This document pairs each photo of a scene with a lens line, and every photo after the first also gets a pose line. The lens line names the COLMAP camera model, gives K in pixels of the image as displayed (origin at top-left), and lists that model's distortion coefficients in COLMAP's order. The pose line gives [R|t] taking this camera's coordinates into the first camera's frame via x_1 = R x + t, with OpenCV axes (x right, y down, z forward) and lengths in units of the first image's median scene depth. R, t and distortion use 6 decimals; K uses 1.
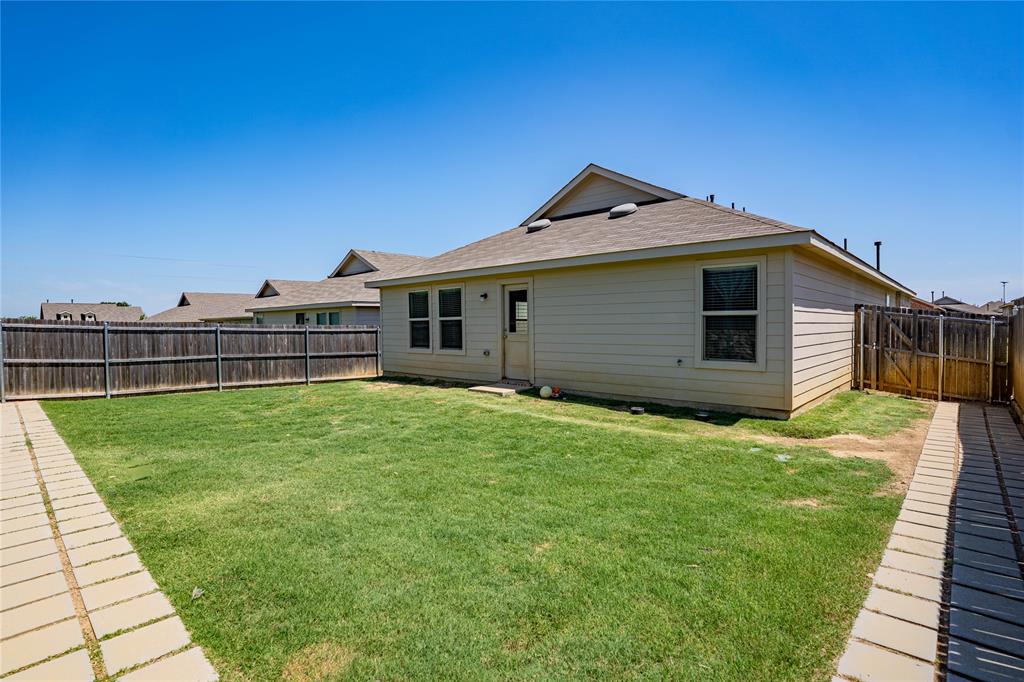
lens RADIAL K [[502.2, 0, 513.7], [0, 502.2, 336.7], [0, 0, 1]] dist [-0.088441, 0.042112]
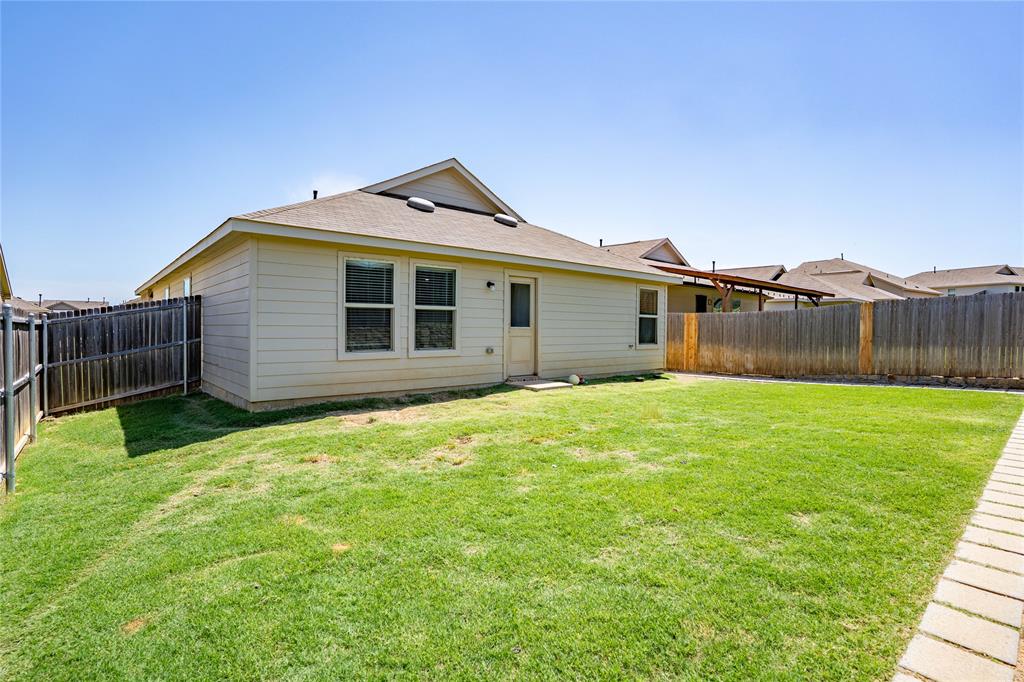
lens RADIAL K [[502.2, 0, 513.7], [0, 502.2, 336.7], [0, 0, 1]] dist [-0.088441, 0.042112]
pose [[0.100463, -0.025521, 0.994613, -0.849948], [-0.001125, 0.999667, 0.025764, -0.012755], [-0.994940, -0.003707, 0.100400, 0.811673]]
